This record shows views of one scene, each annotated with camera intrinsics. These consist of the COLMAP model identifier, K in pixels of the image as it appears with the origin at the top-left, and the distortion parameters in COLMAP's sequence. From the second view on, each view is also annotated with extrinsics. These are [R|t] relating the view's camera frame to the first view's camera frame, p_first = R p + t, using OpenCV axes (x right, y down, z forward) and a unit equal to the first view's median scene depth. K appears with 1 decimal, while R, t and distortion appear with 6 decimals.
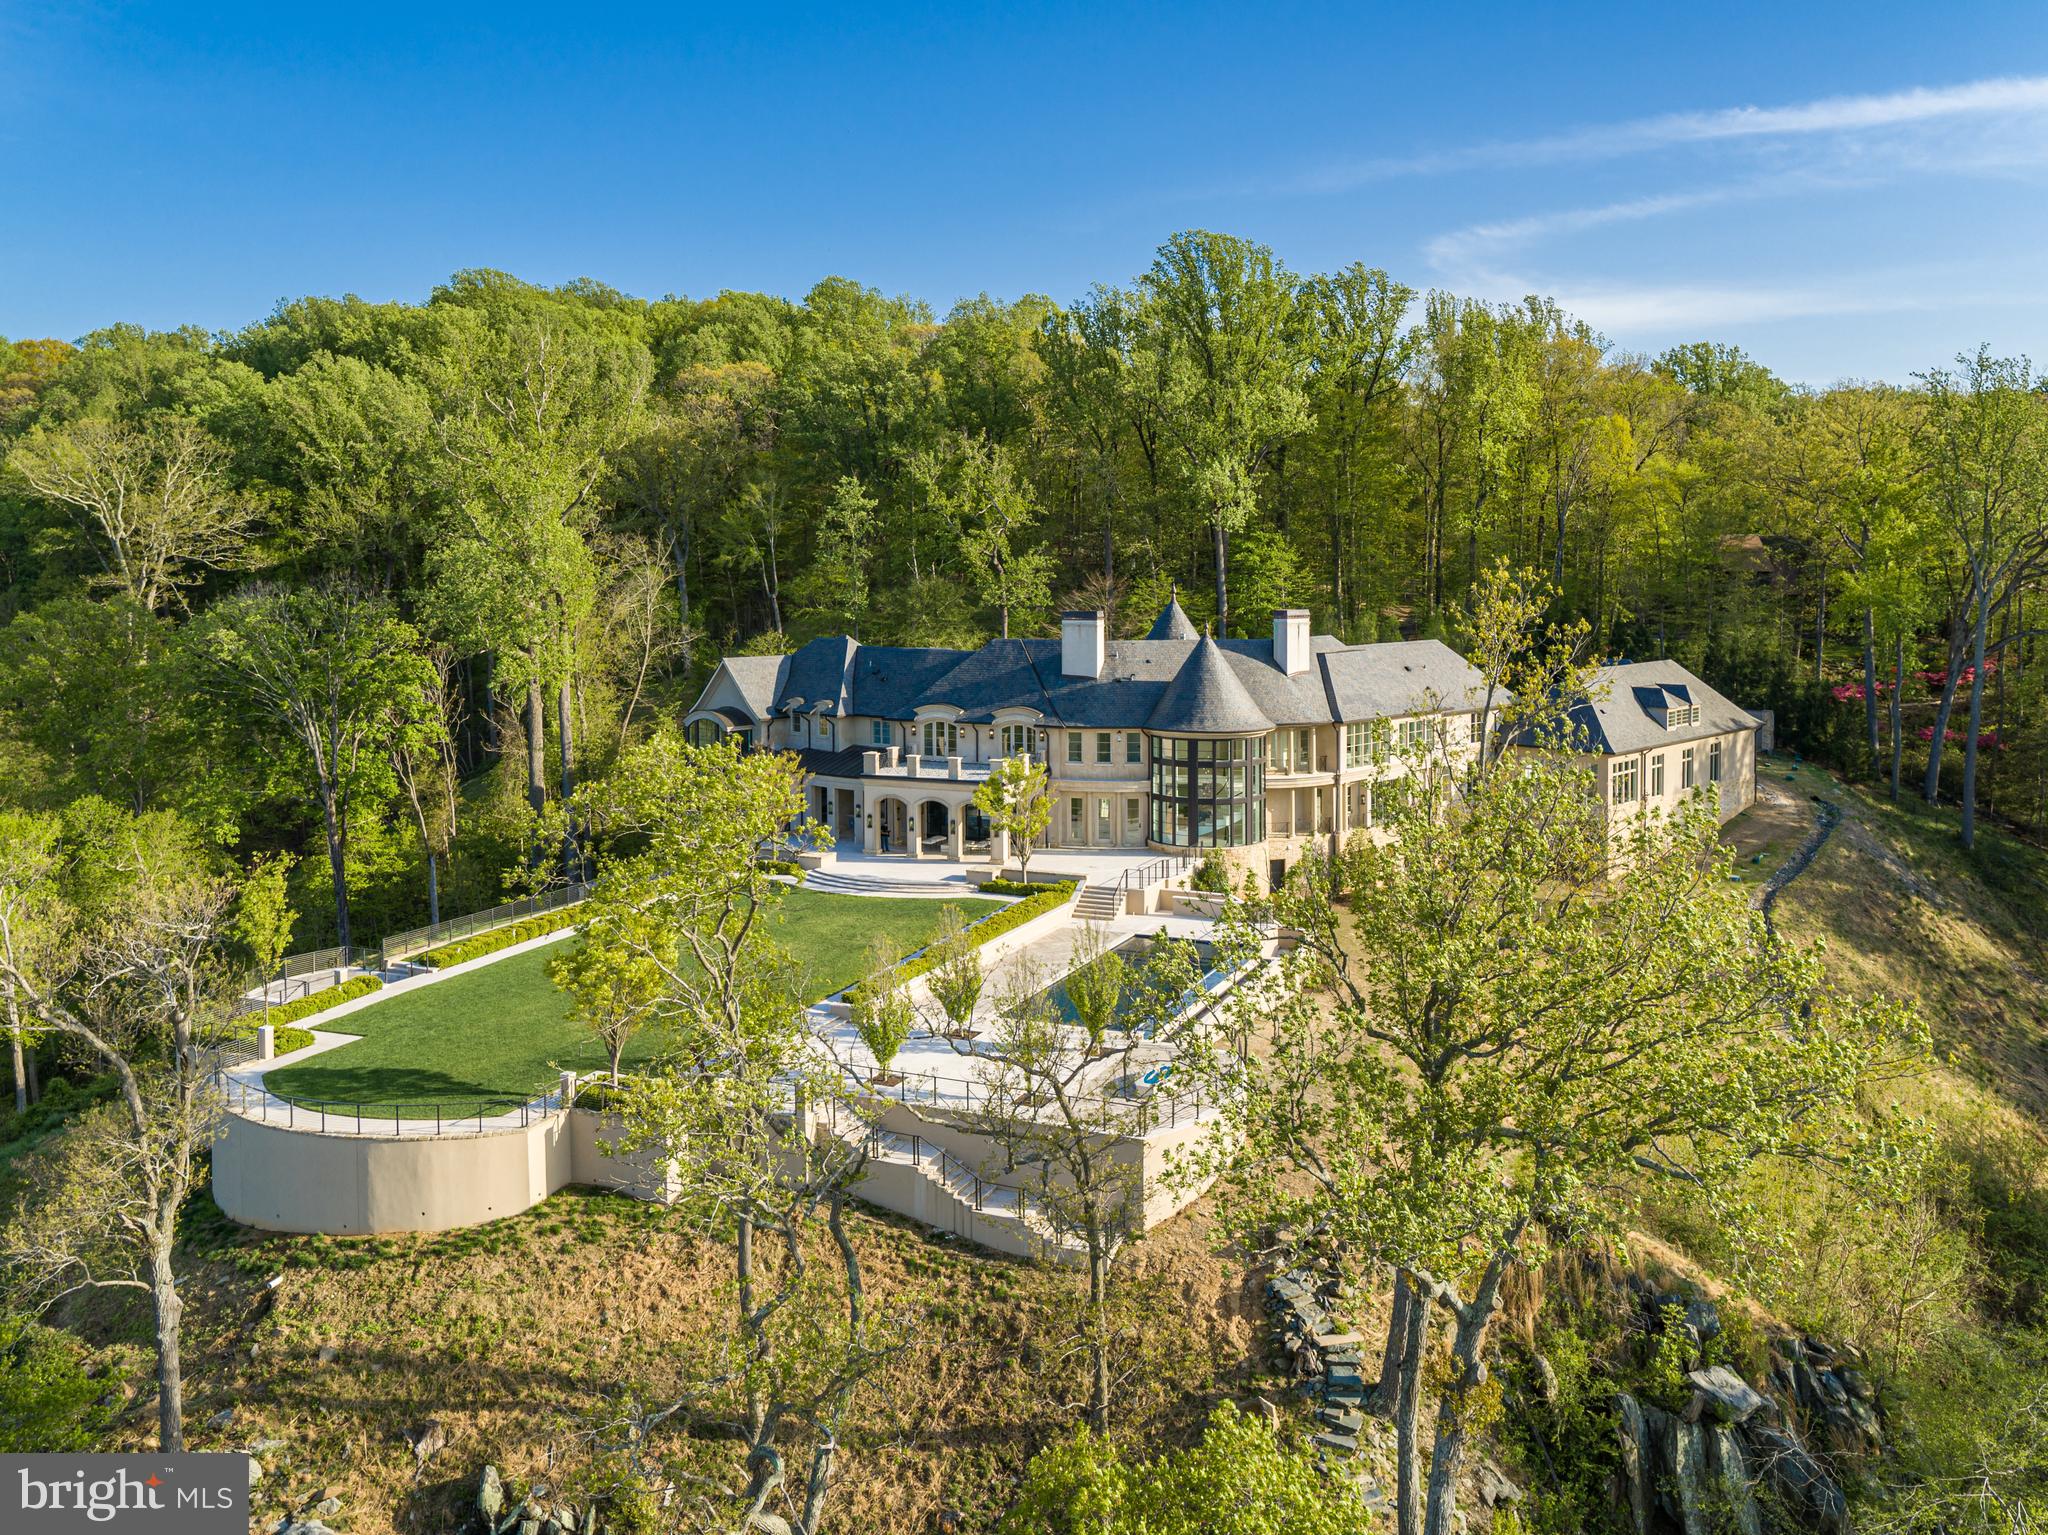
lens RADIAL K [[1636.3, 0, 1024.0], [0, 1636.3, 767.5], [0, 0, 1]] dist [0.041867, 0.003776]
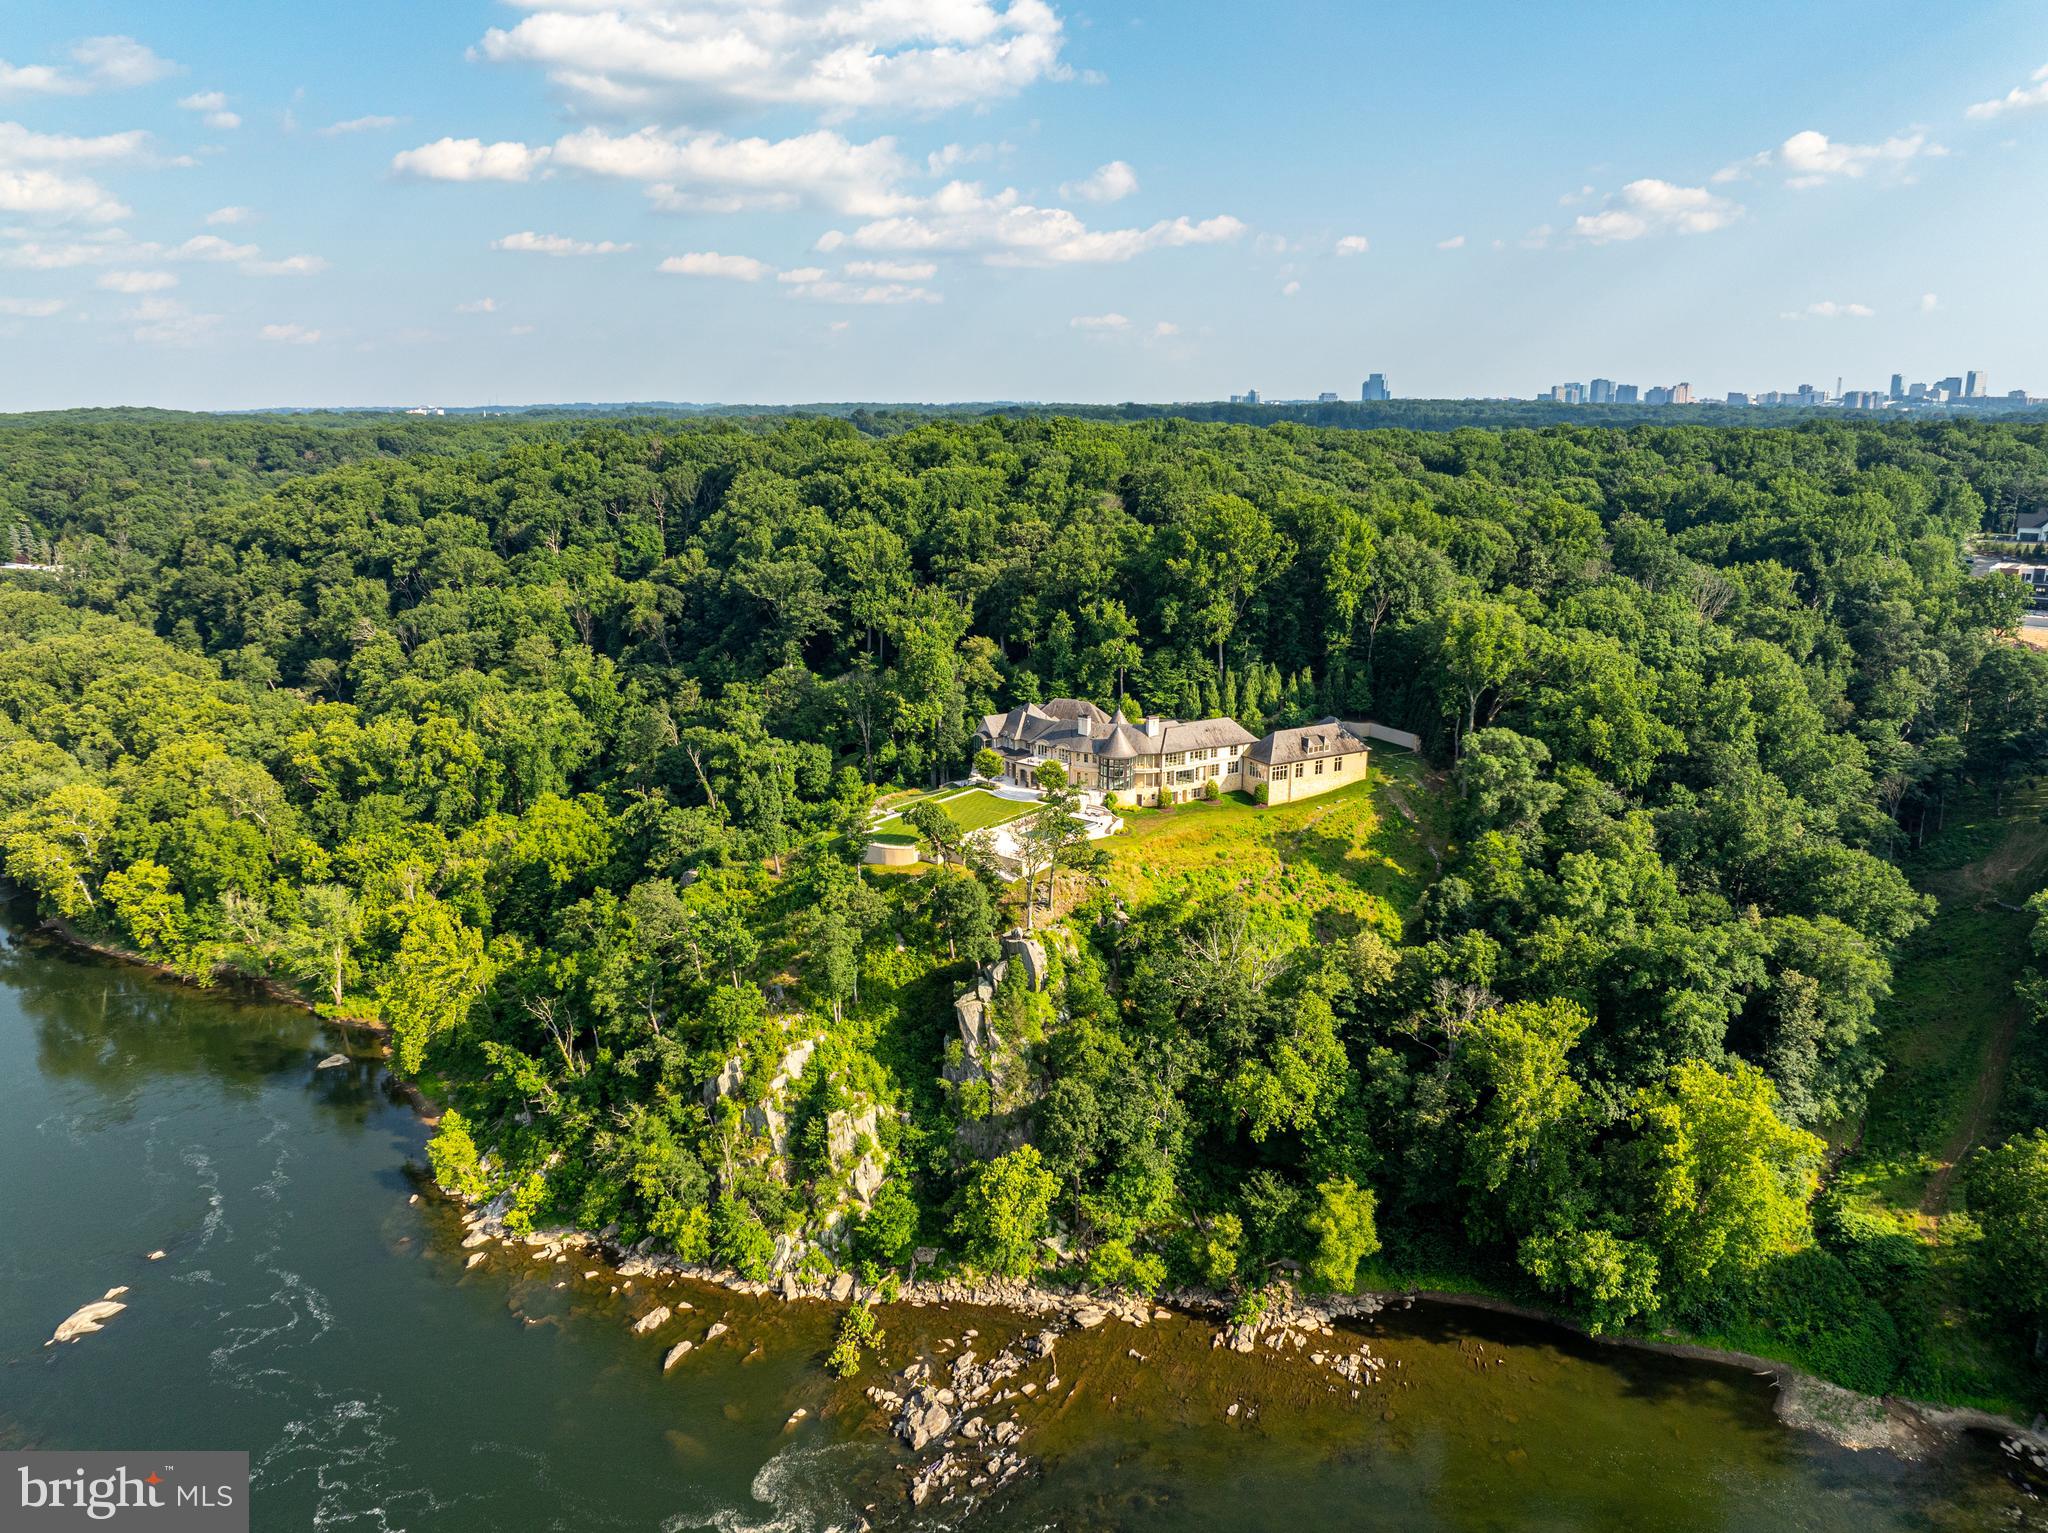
lens RADIAL K [[1452.3, 0, 1024.0], [0, 1452.3, 766.5], [0, 0, 1]] dist [0.003098, -0.000531]
pose [[0.964480, 0.056723, -0.257994, 0.412755], [-0.026641, 0.992580, 0.118636, -0.204778], [0.262809, -0.107549, 0.958835, -1.107845]]
